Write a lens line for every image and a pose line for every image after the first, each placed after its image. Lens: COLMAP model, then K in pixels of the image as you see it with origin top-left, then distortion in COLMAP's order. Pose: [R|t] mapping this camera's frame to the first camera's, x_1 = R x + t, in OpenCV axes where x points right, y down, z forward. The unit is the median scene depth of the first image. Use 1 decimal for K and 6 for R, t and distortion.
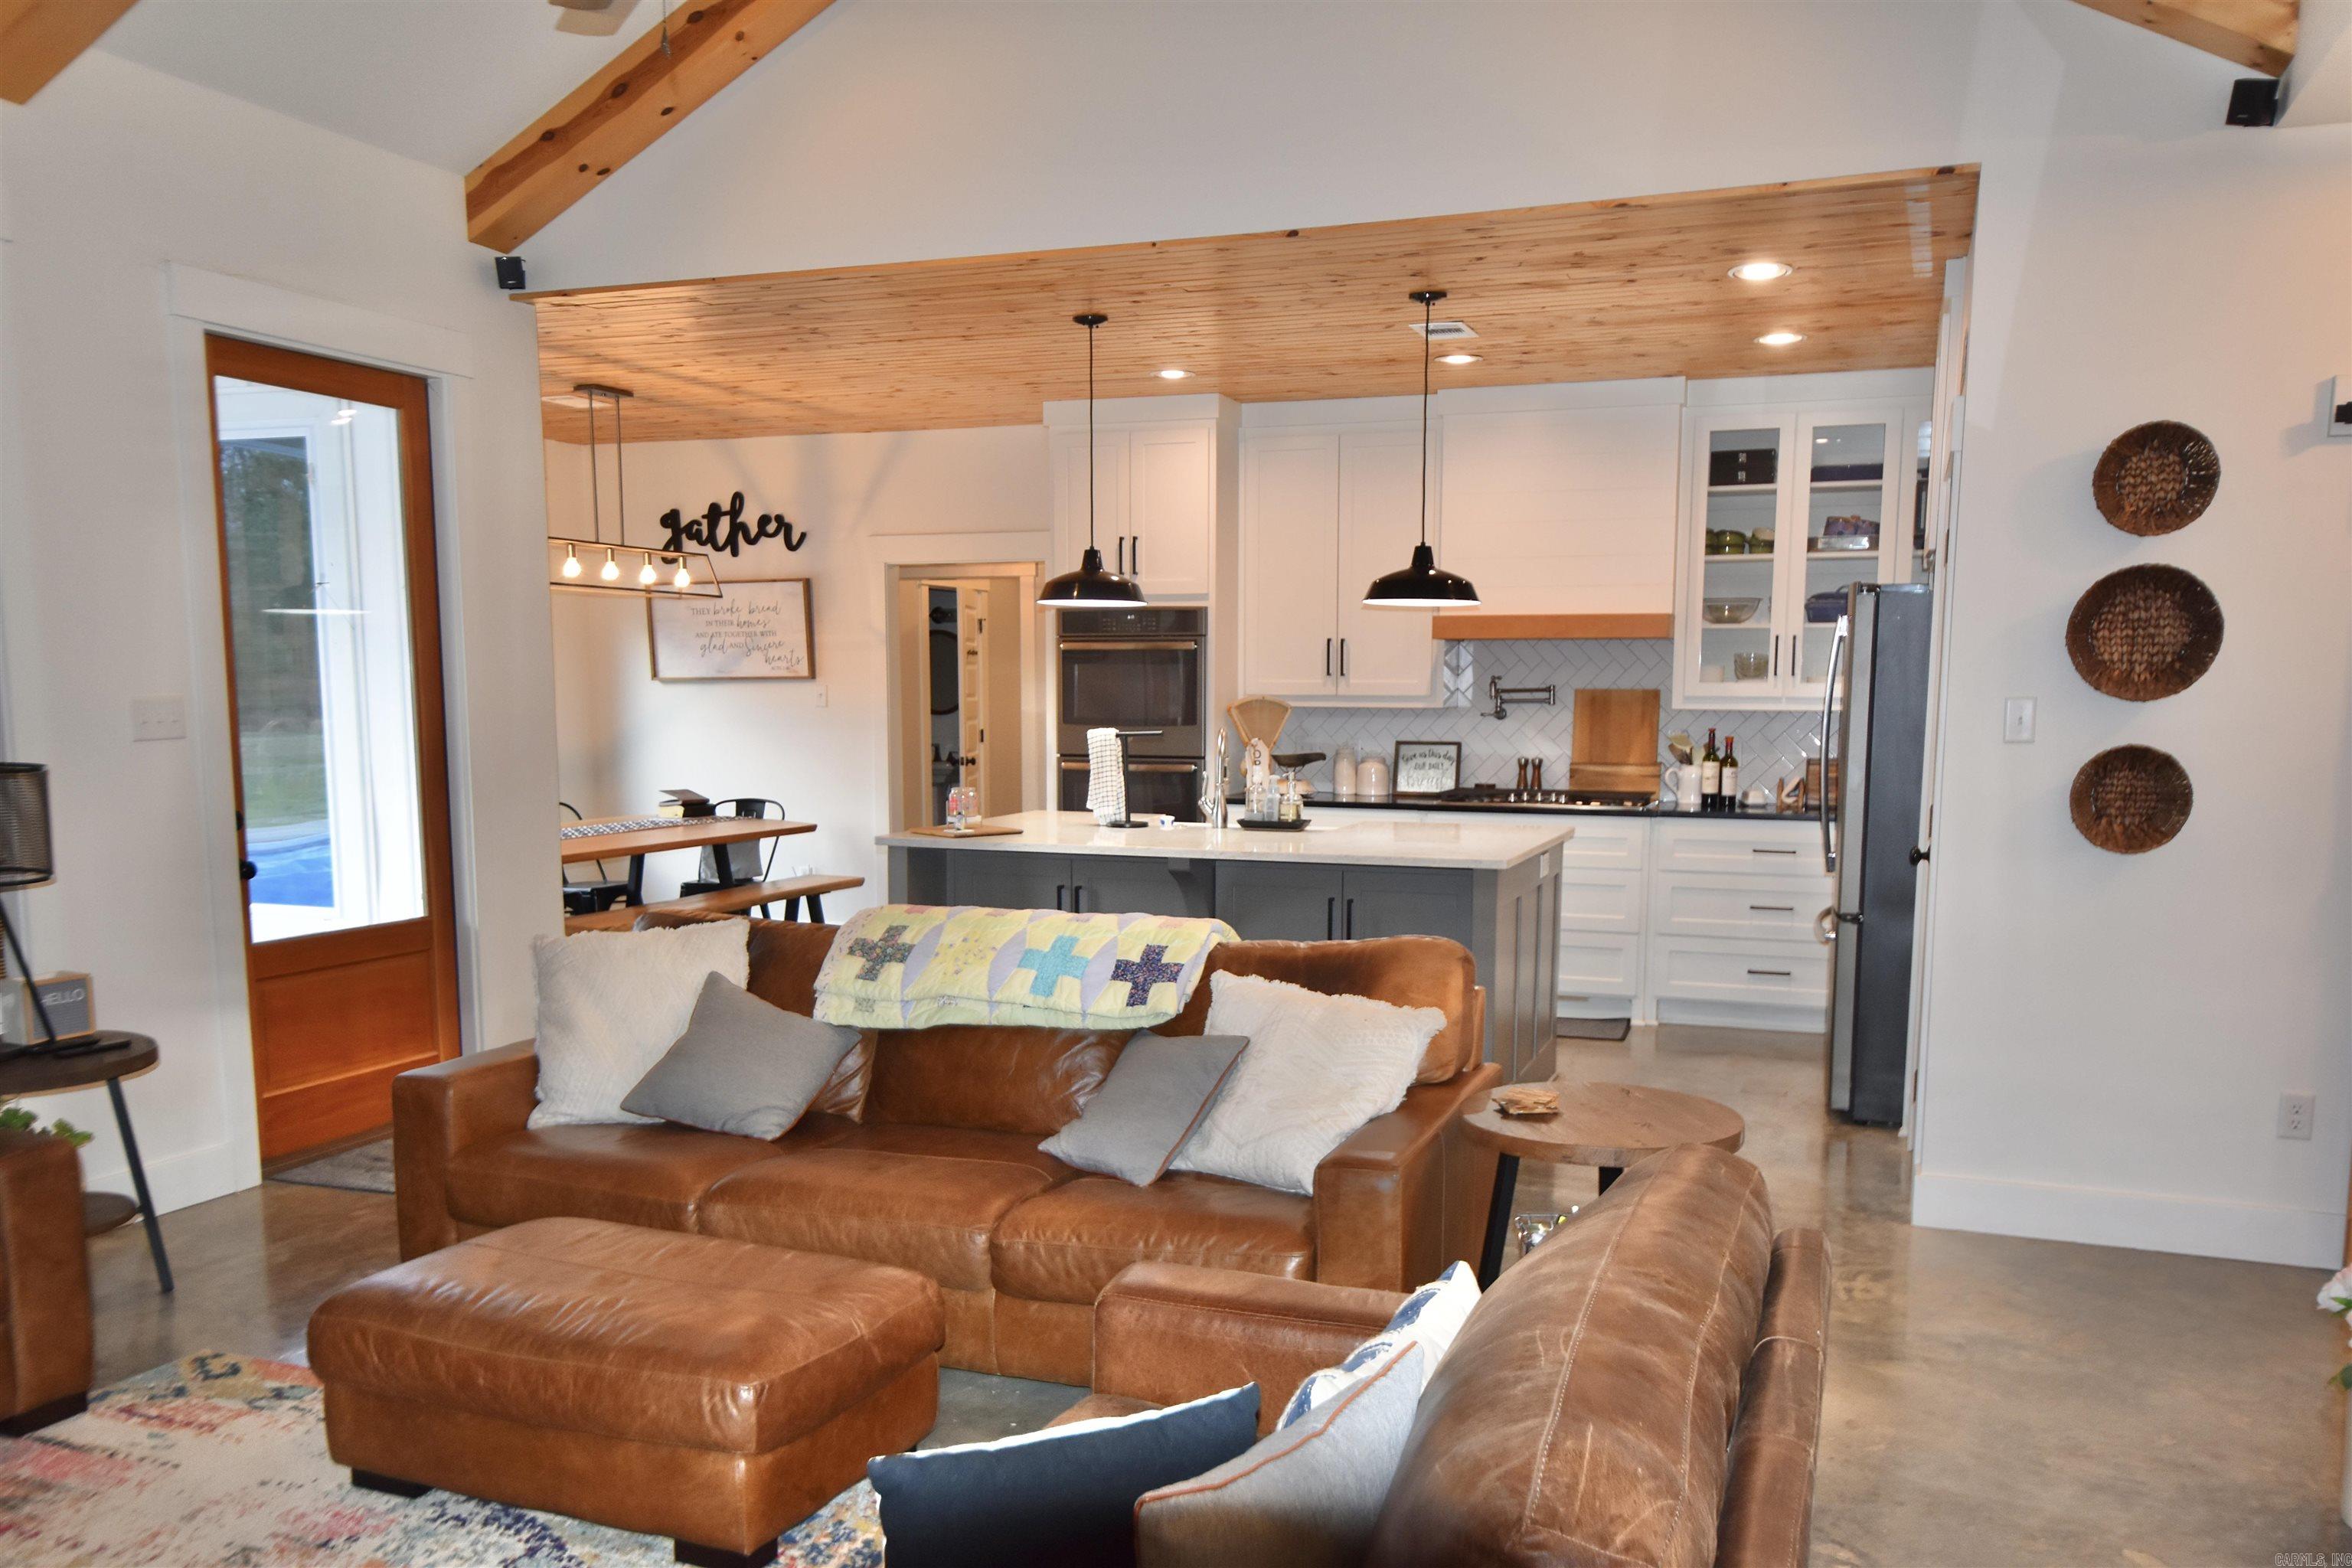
lens RADIAL K [[1786.7, 0, 1176.9], [0, 1786.7, 922.4], [0, 0, 1]] dist [0.023029, -0.004329]
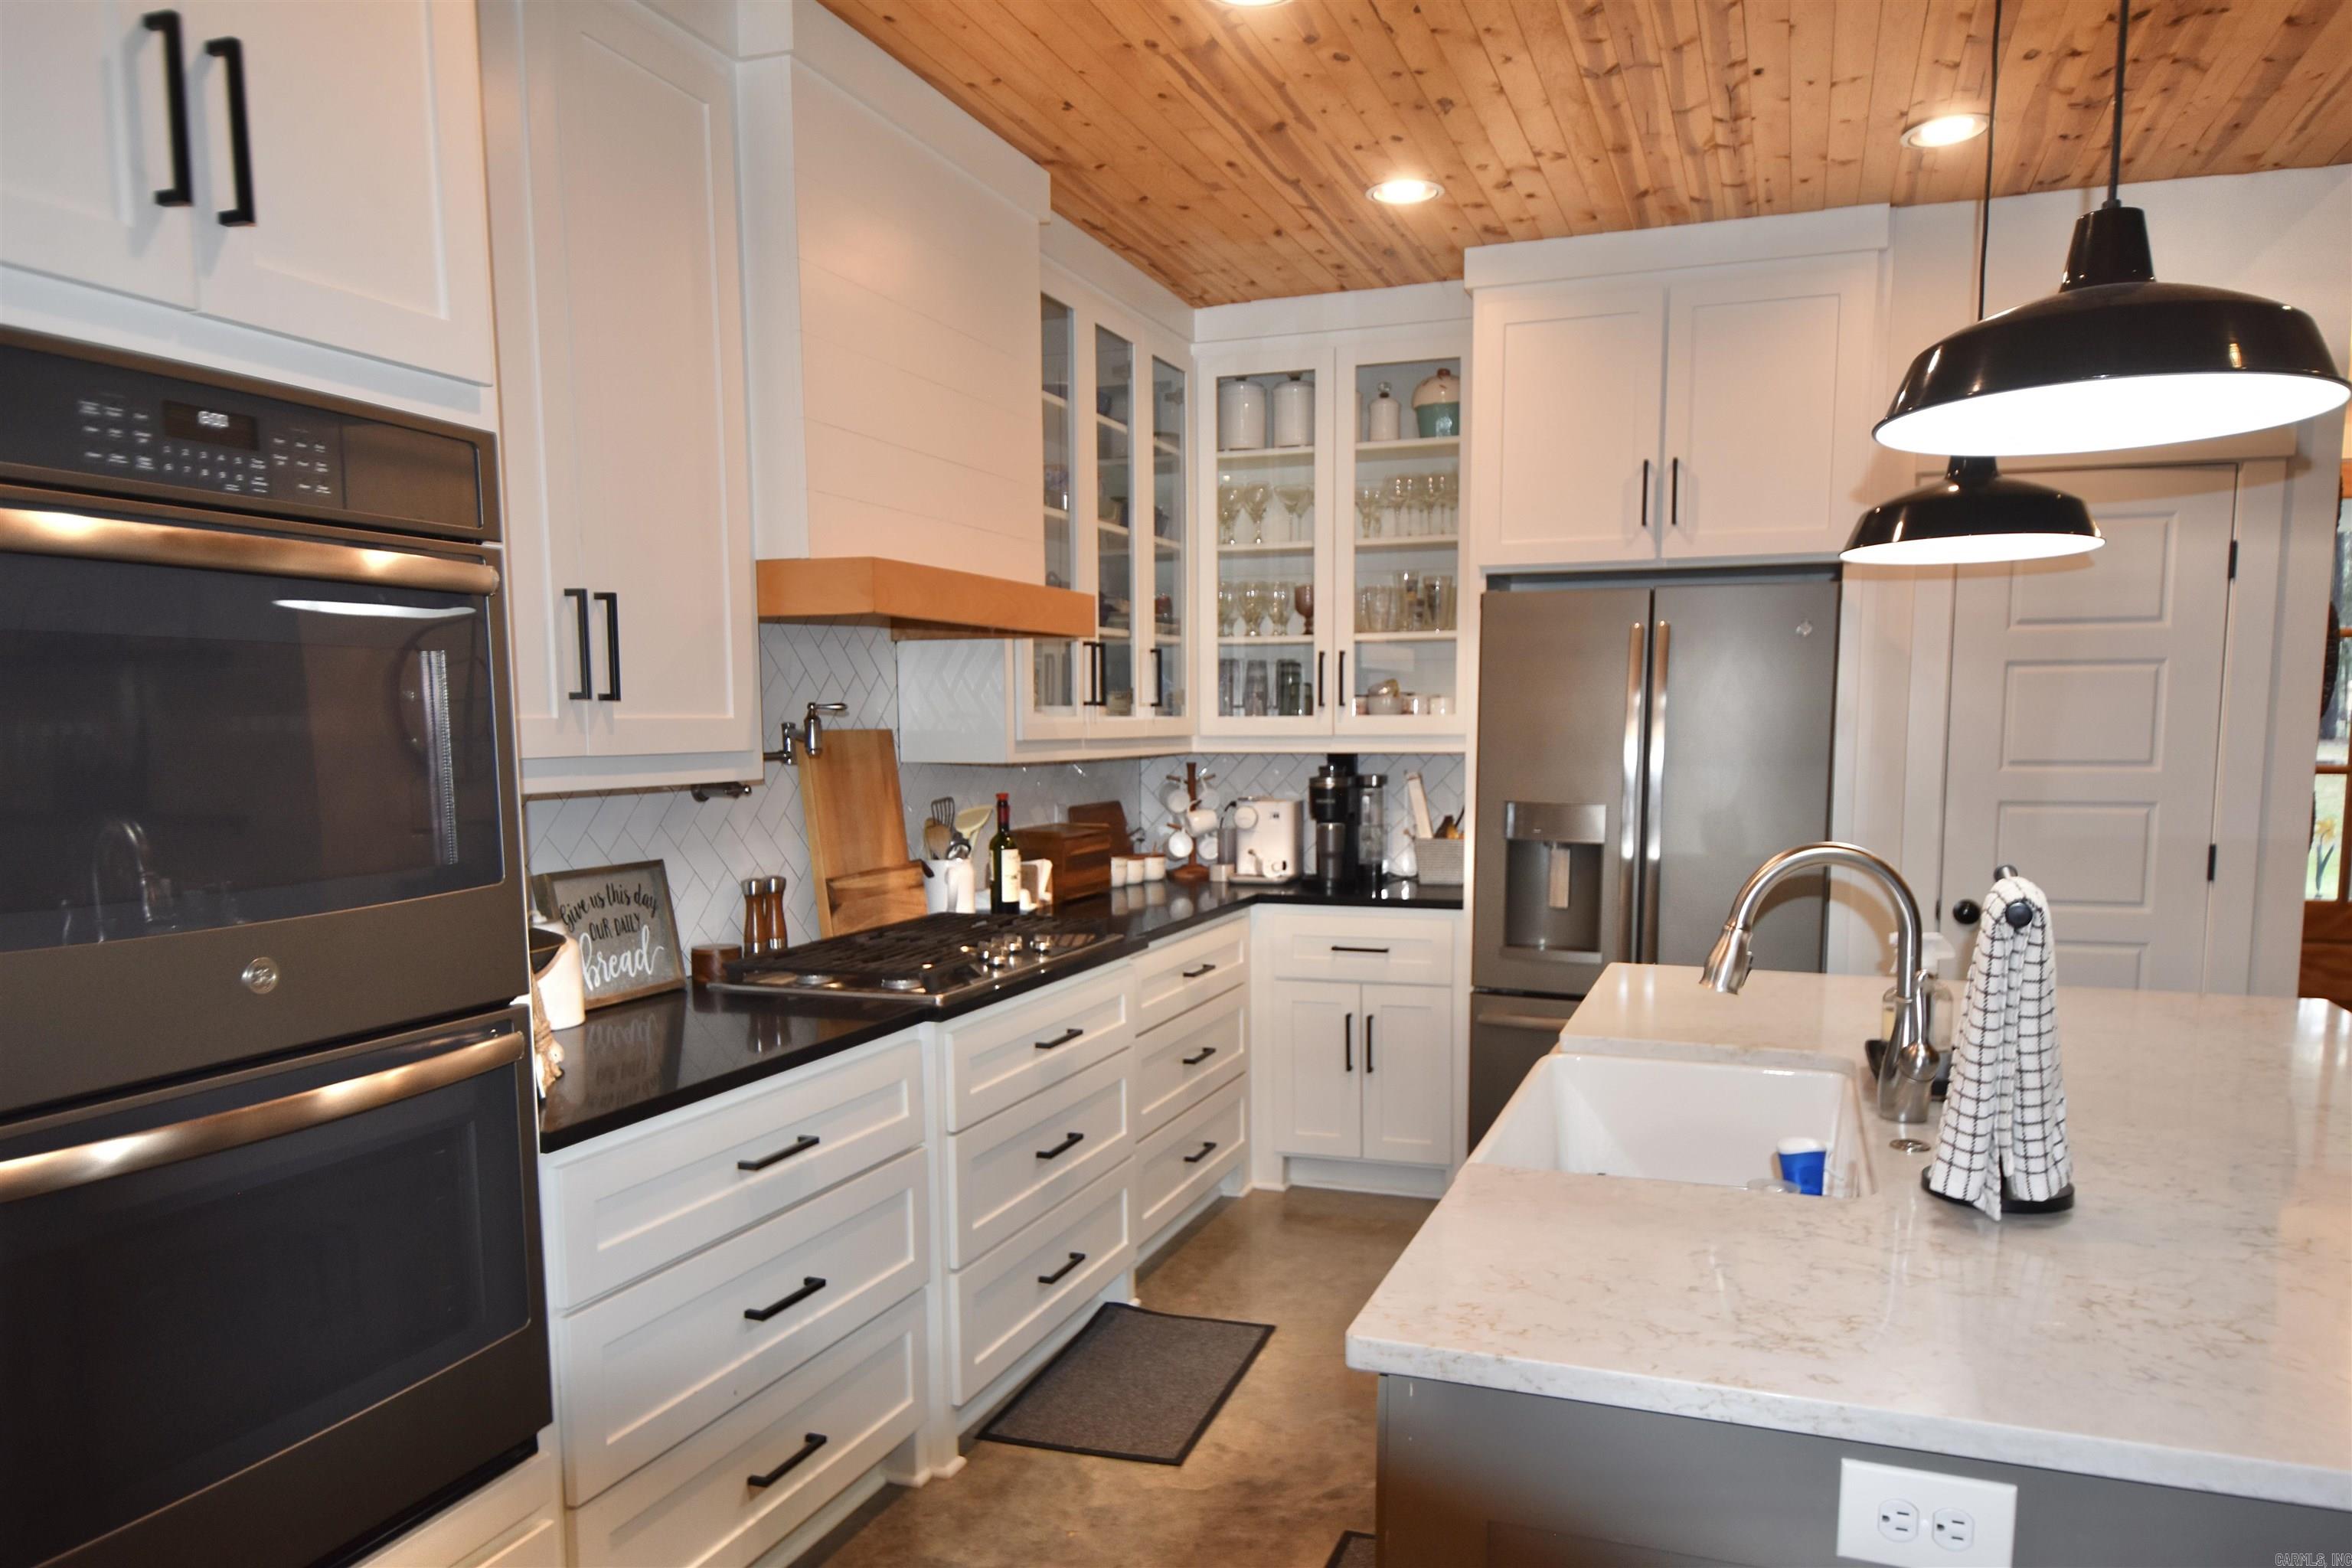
lens RADIAL K [[1624.8, 0, 1199.6], [0, 1624.8, 915.1], [0, 0, 1]] dist [0.023254, -0.009670]
pose [[-0.016362, -0.123117, 0.992257, -0.231550], [0.138694, 0.982517, 0.124195, -0.121497], [-0.990200, 0.139652, 0.000999, 0.901353]]
